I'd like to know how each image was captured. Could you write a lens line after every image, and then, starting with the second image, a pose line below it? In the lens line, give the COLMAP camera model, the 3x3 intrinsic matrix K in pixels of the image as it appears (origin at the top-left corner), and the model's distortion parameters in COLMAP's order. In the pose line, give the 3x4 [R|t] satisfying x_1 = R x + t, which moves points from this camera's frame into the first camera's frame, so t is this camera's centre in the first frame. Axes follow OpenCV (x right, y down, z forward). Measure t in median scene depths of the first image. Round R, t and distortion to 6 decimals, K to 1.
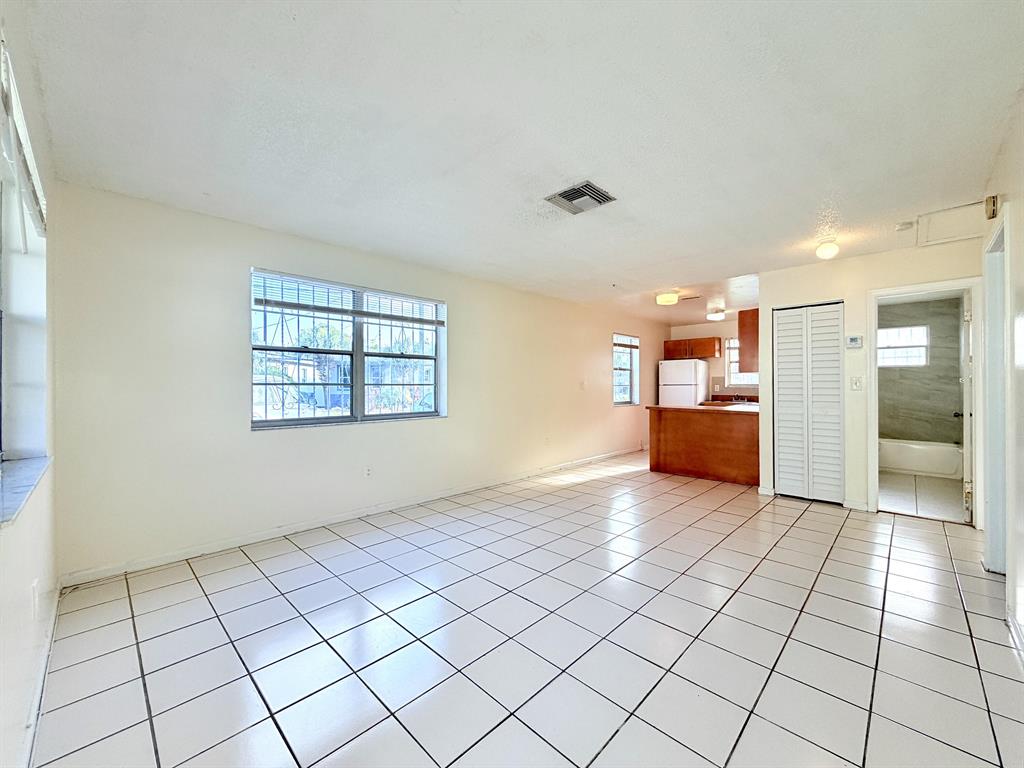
lens RADIAL K [[409.0, 0, 512.6], [0, 409.0, 385.6], [0, 0, 1]] dist [-0.002661, -0.000188]
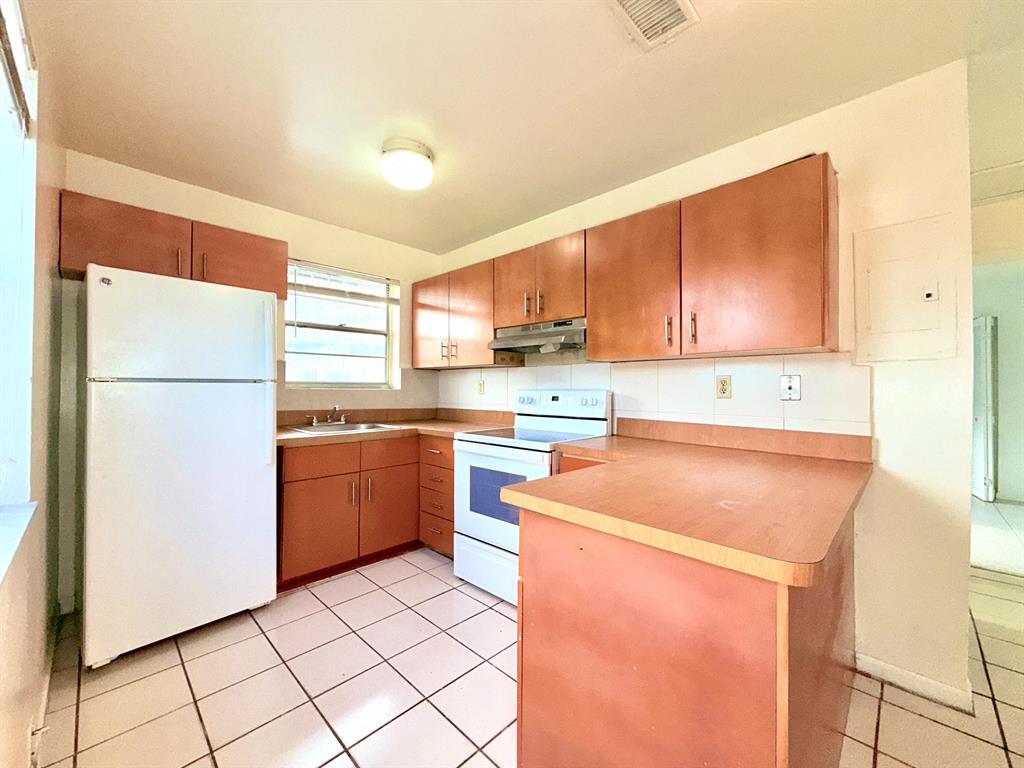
lens RADIAL K [[416.3, 0, 504.3], [0, 416.3, 384.1], [0, 0, 1]] dist [0.010141, 0.000033]
pose [[0.006555, 0.009978, 0.999929, 0.199333], [-0.007219, 0.999925, -0.009931, 0.002592], [-0.999952, -0.007154, 0.006626, 1.090899]]
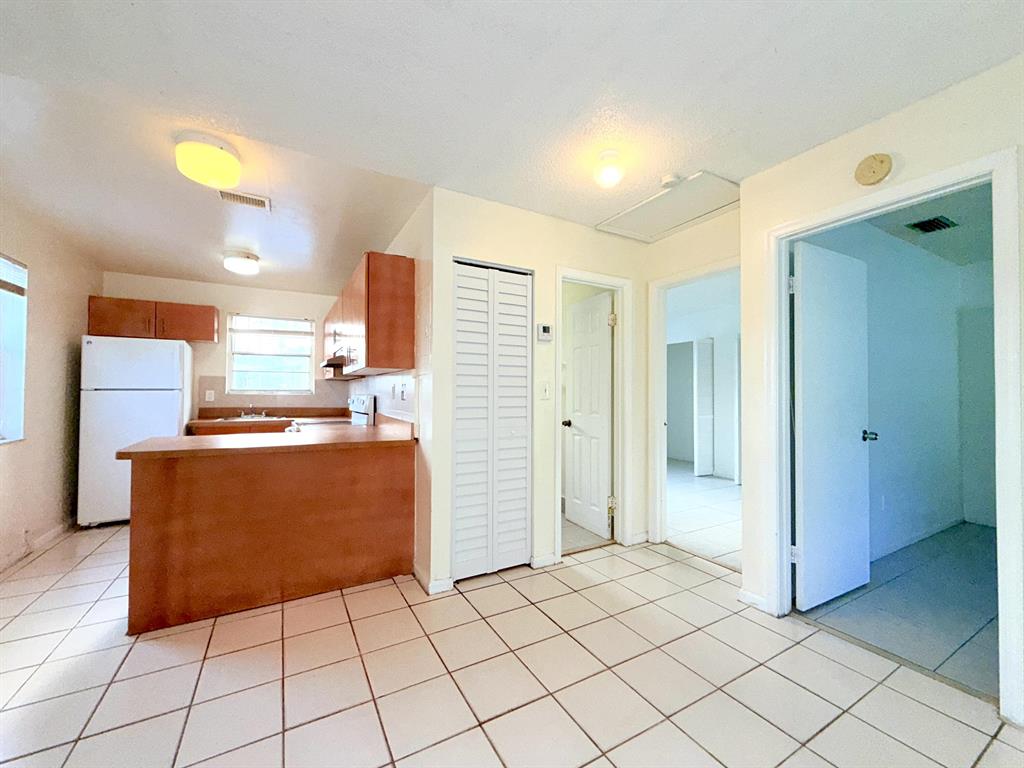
lens RADIAL K [[409.0, 0, 512.6], [0, 409.0, 385.6], [0, 0, 1]] dist [-0.002661, -0.000188]
pose [[0.280644, 0.016562, 0.959669, 0.089730], [-0.004976, 0.999863, -0.015801, -0.001331], [-0.959799, -0.000341, 0.280688, 0.588380]]
